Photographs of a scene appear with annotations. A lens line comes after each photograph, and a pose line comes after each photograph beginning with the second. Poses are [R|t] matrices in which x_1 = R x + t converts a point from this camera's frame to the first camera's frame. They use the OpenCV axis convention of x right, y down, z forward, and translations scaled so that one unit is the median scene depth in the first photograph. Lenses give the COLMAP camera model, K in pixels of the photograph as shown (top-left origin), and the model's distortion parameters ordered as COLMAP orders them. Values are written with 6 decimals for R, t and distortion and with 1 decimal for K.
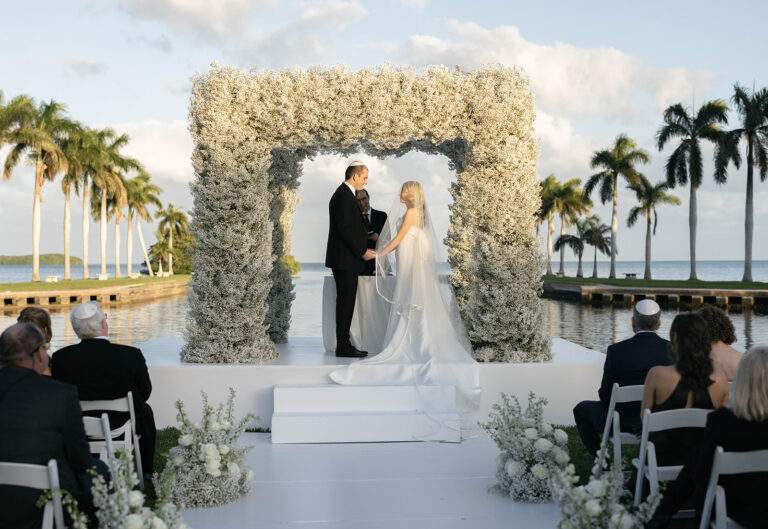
lens RADIAL K [[1250.6, 0, 368.1], [0, 1250.6, 265.8], [0, 0, 1]] dist [0.009827, -0.005726]
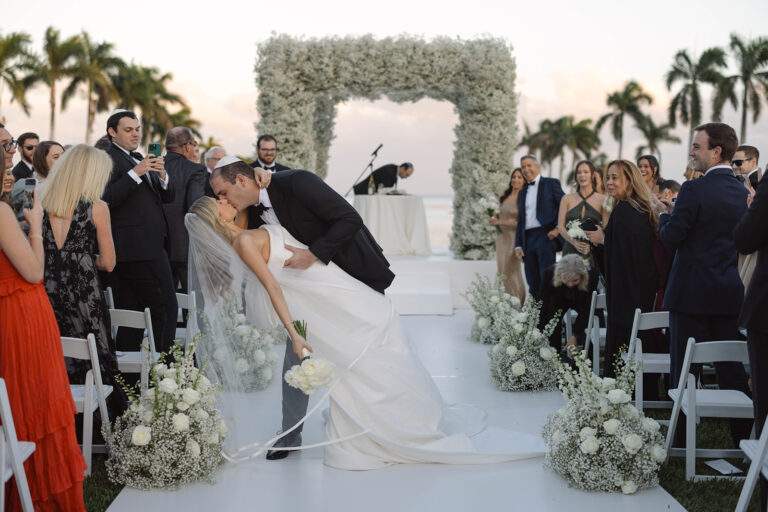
lens RADIAL K [[1194.4, 0, 384.0], [0, 1194.4, 256.0], [0, 0, 1]] dist [0.006933, 0.003090]
pose [[0.999862, 0.015229, -0.006695, 0.005962], [-0.014887, 0.998714, 0.048458, 0.012083], [0.007425, -0.048351, 0.998803, -0.272180]]
